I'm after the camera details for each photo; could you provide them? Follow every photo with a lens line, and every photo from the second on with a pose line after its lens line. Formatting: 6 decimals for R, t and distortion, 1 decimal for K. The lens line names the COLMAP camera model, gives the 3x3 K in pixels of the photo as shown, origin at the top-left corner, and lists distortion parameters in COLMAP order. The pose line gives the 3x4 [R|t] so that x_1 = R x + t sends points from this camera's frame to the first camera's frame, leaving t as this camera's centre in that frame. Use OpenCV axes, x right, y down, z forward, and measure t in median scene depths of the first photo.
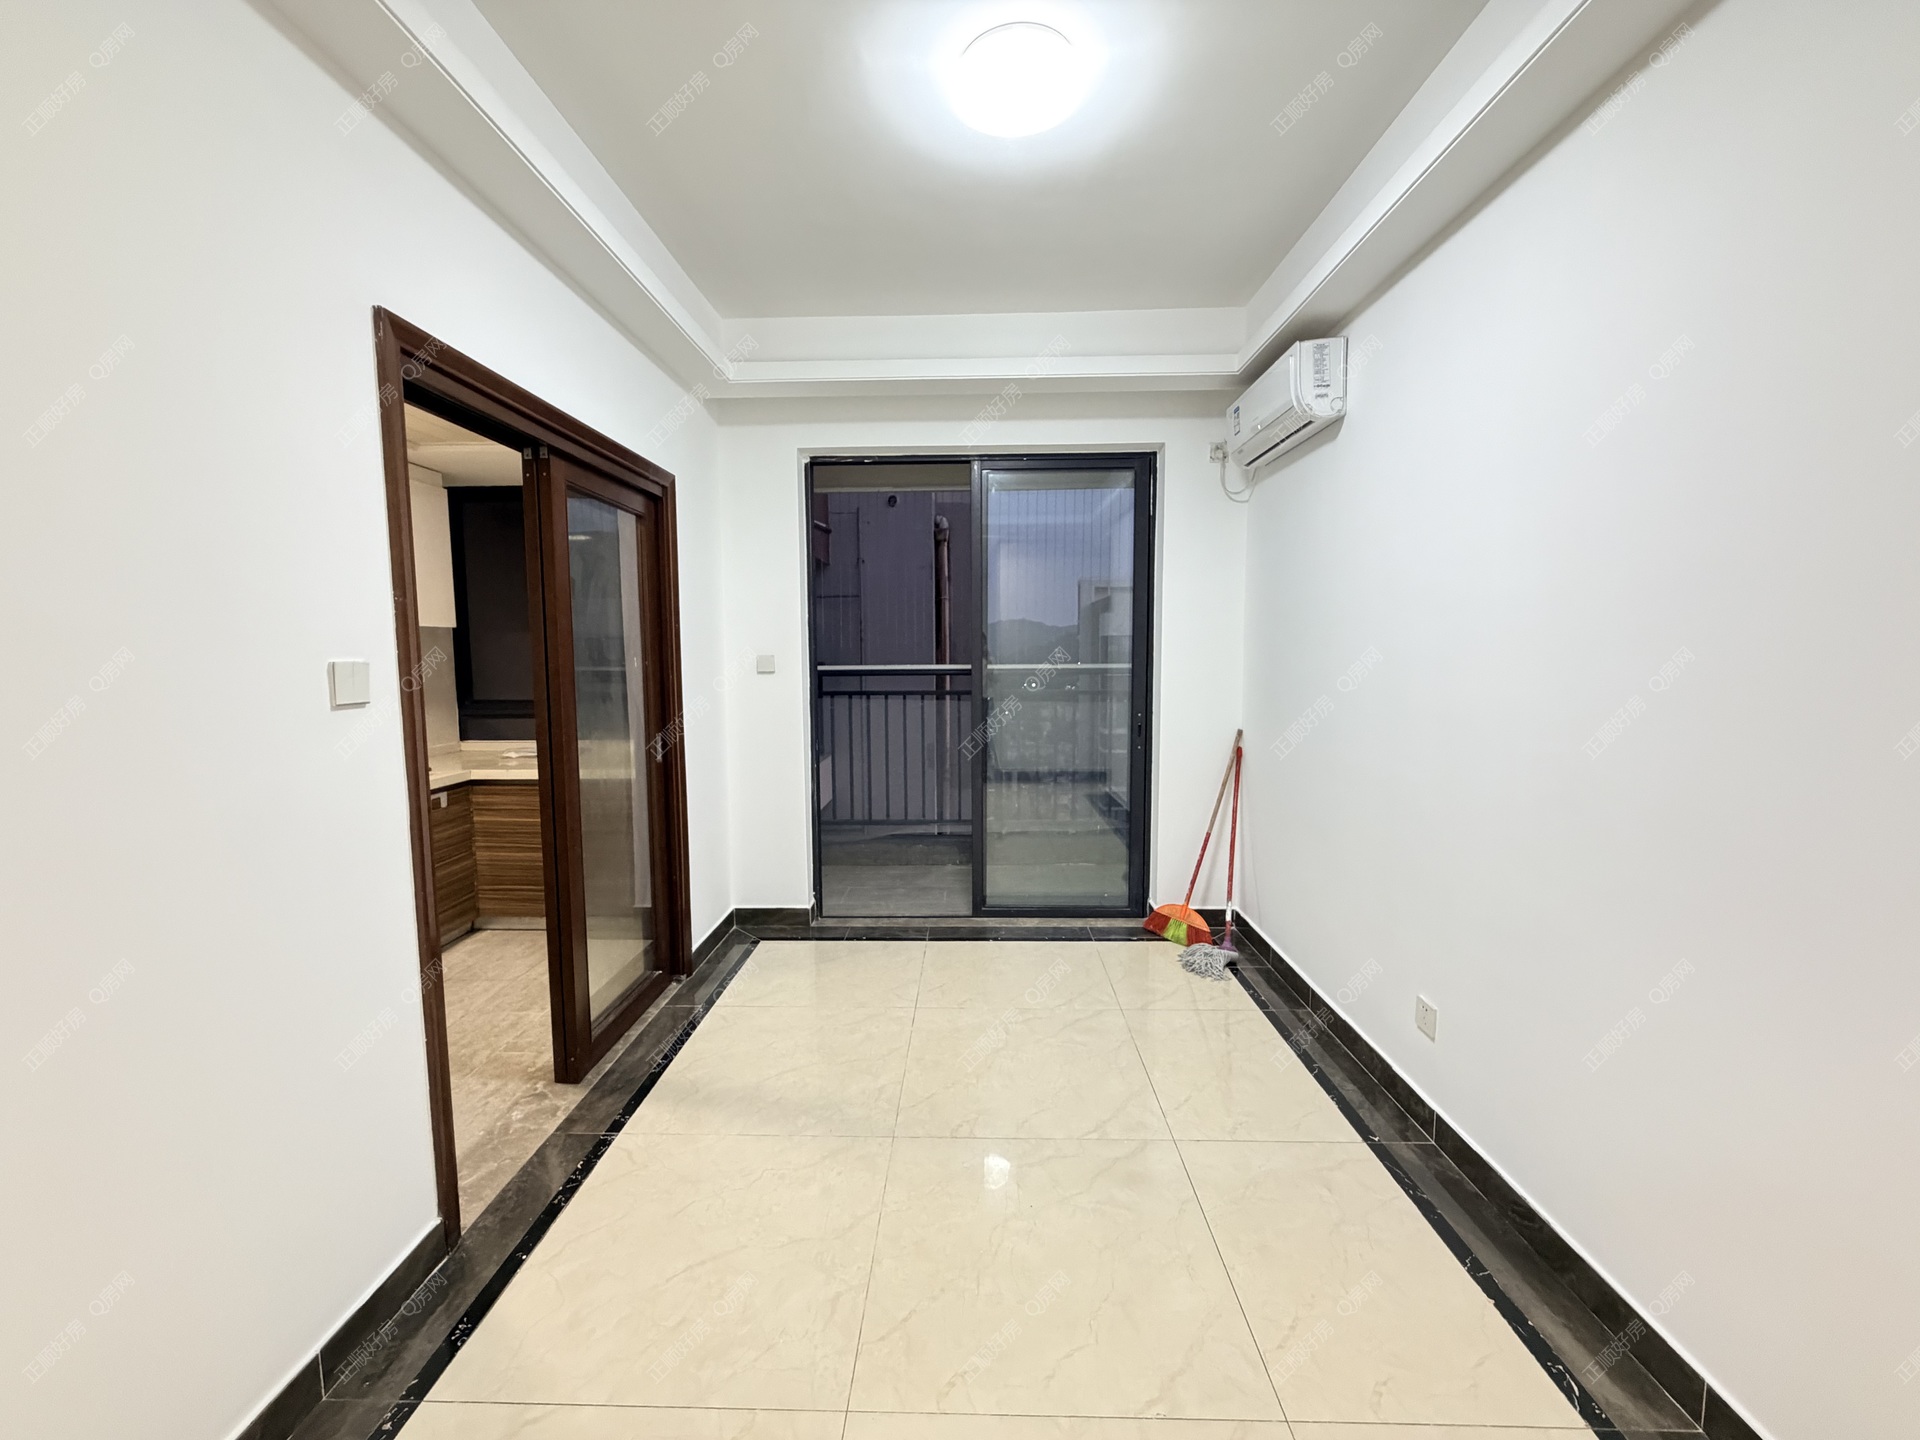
lens RADIAL K [[769.9, 0, 959.5], [0, 769.9, 717.5], [0, 0, 1]] dist [0.011586, 0.000493]
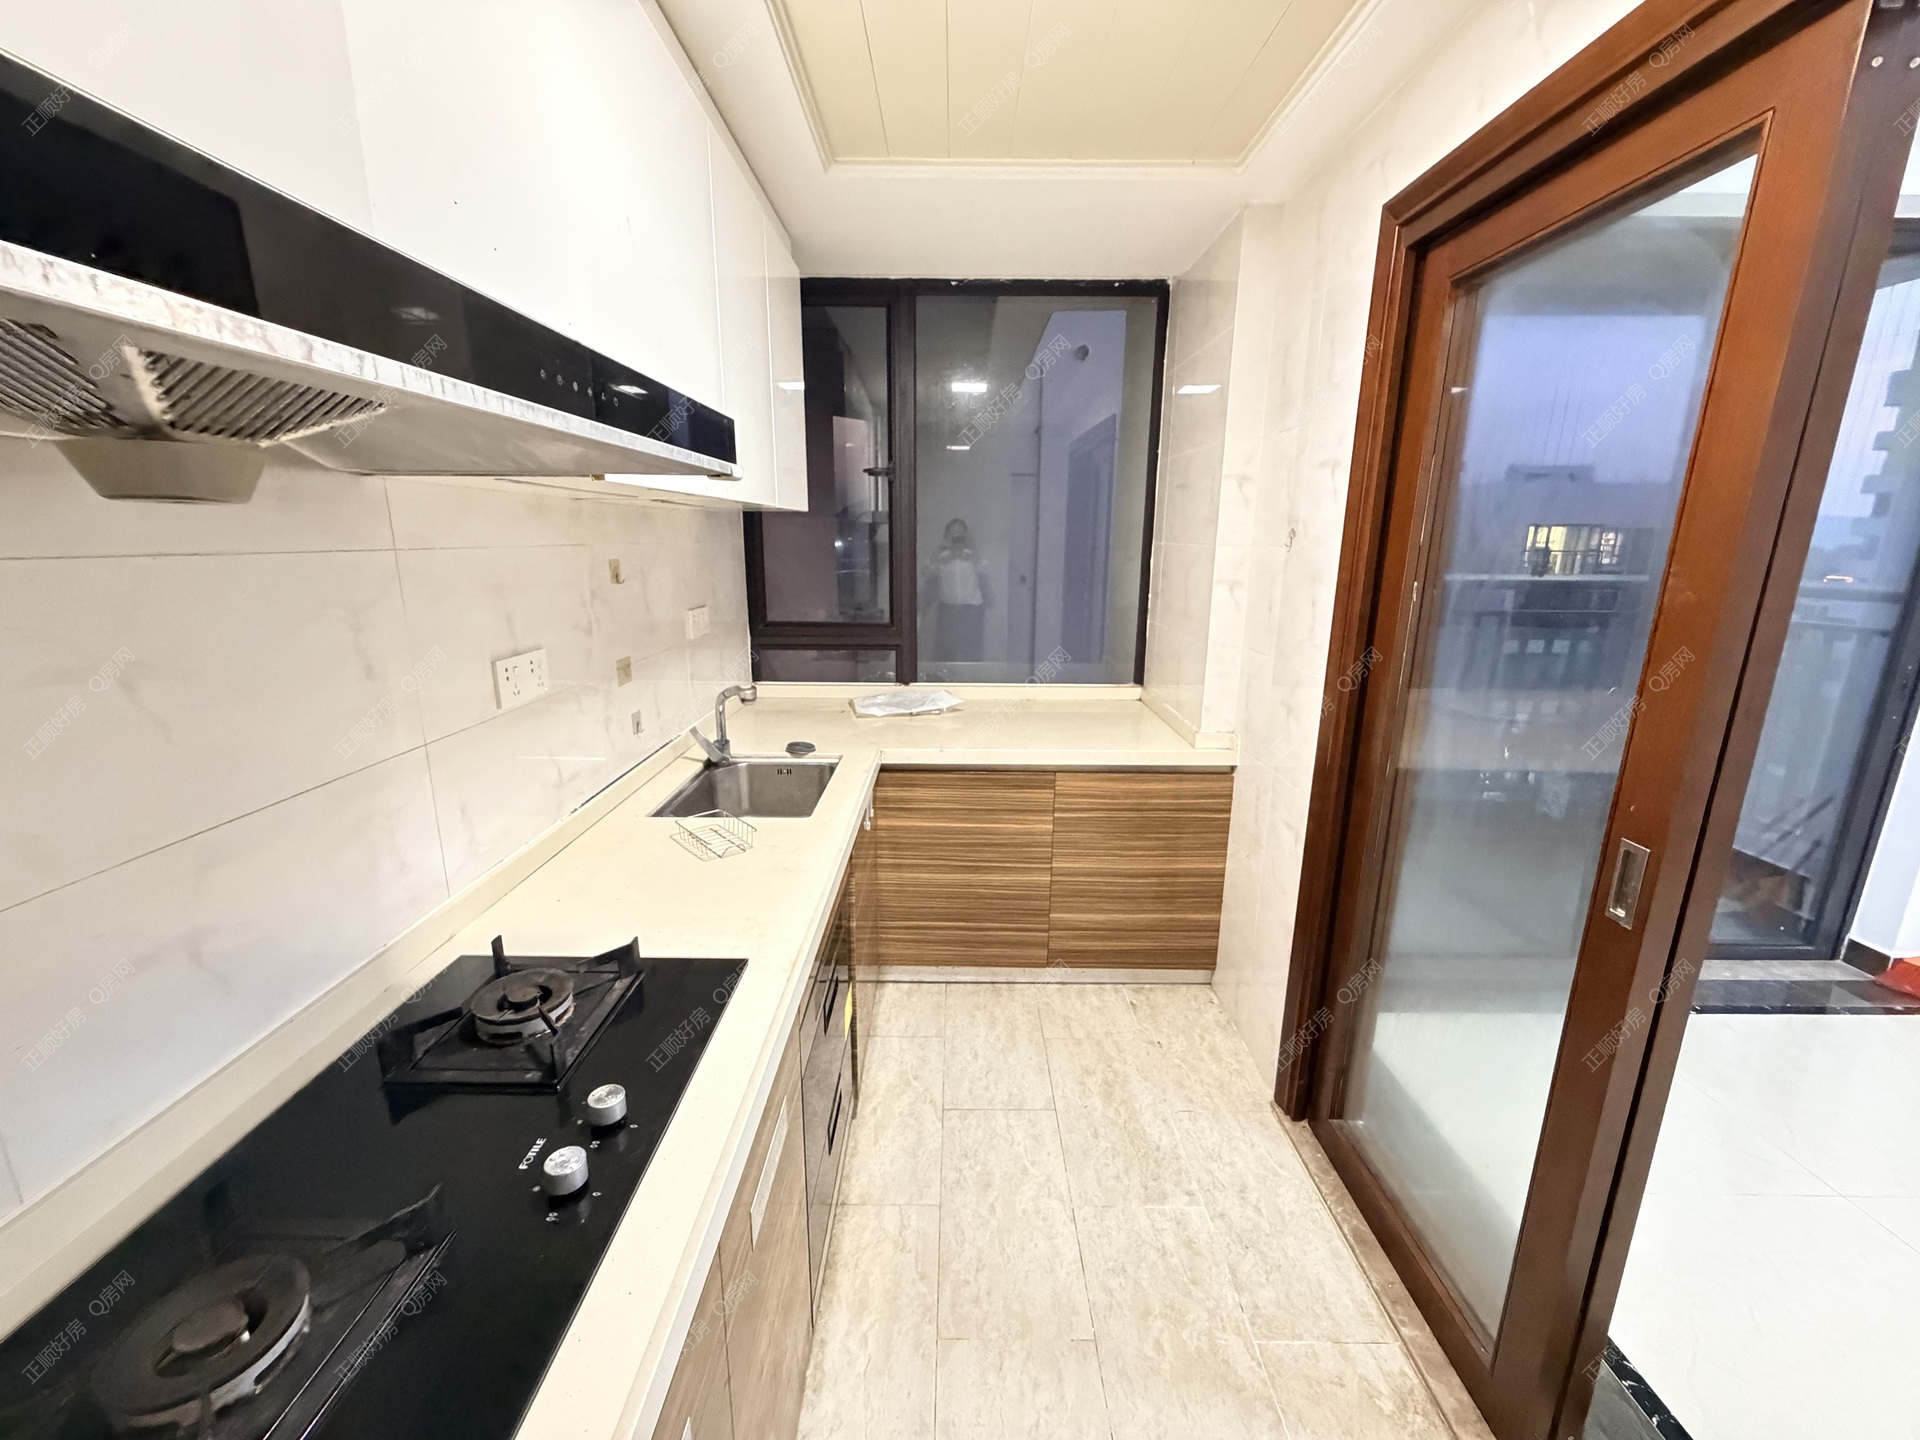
lens RADIAL K [[769.9, 0, 956.9], [0, 769.9, 724.1], [0, 0, 1]] dist [0.011586, 0.000493]
pose [[0.999557, 0.005682, 0.029226, -0.569249], [-0.009867, 0.989366, 0.145113, -0.039425], [-0.028090, -0.145337, 0.988983, 0.380763]]
